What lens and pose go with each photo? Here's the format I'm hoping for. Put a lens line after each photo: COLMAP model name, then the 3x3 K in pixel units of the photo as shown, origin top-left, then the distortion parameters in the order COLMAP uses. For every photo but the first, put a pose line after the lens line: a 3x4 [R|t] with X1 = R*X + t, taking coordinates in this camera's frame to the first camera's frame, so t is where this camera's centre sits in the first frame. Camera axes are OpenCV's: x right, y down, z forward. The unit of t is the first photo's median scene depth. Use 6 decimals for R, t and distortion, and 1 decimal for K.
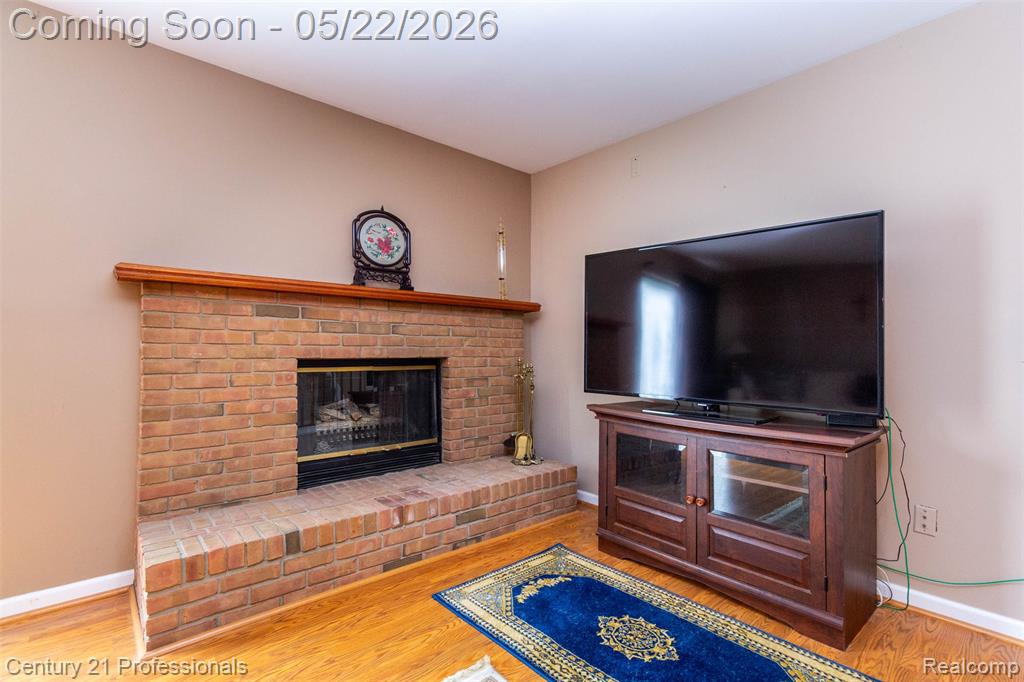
lens RADIAL K [[482.3, 0, 515.2], [0, 482.3, 349.1], [0, 0, 1]] dist [0.003121, -0.000883]
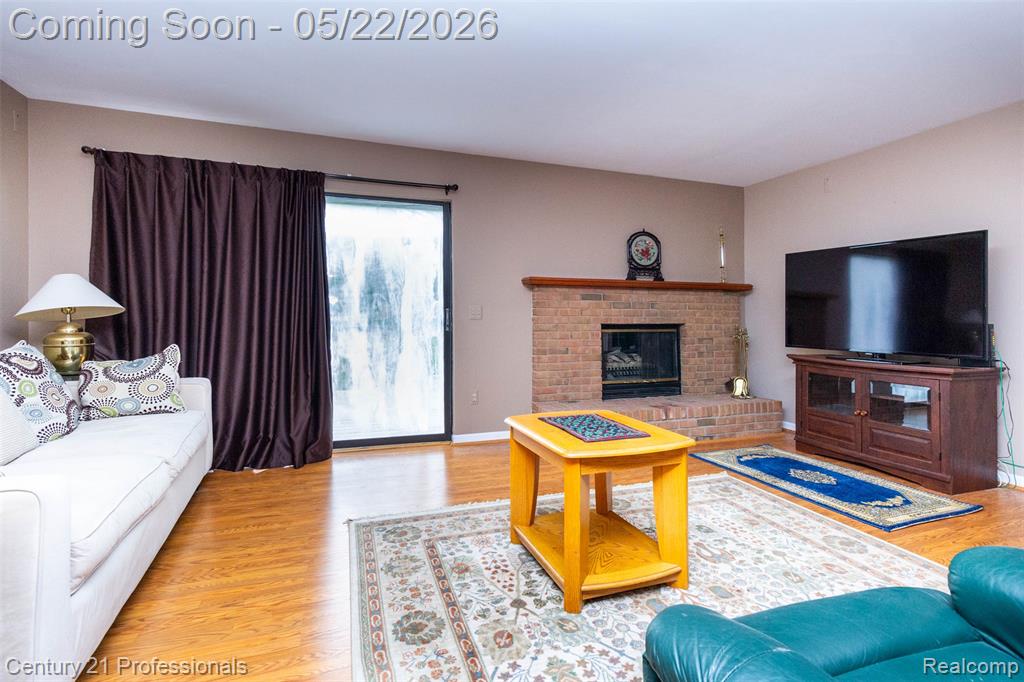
lens RADIAL K [[520.6, 0, 515.7], [0, 520.6, 315.8], [0, 0, 1]] dist [-0.012744, -0.000375]
pose [[0.931385, -0.007288, -0.363962, -0.046024], [0.004535, 0.999954, -0.008419, 0.004466], [0.364007, 0.006191, 0.931376, -0.751214]]
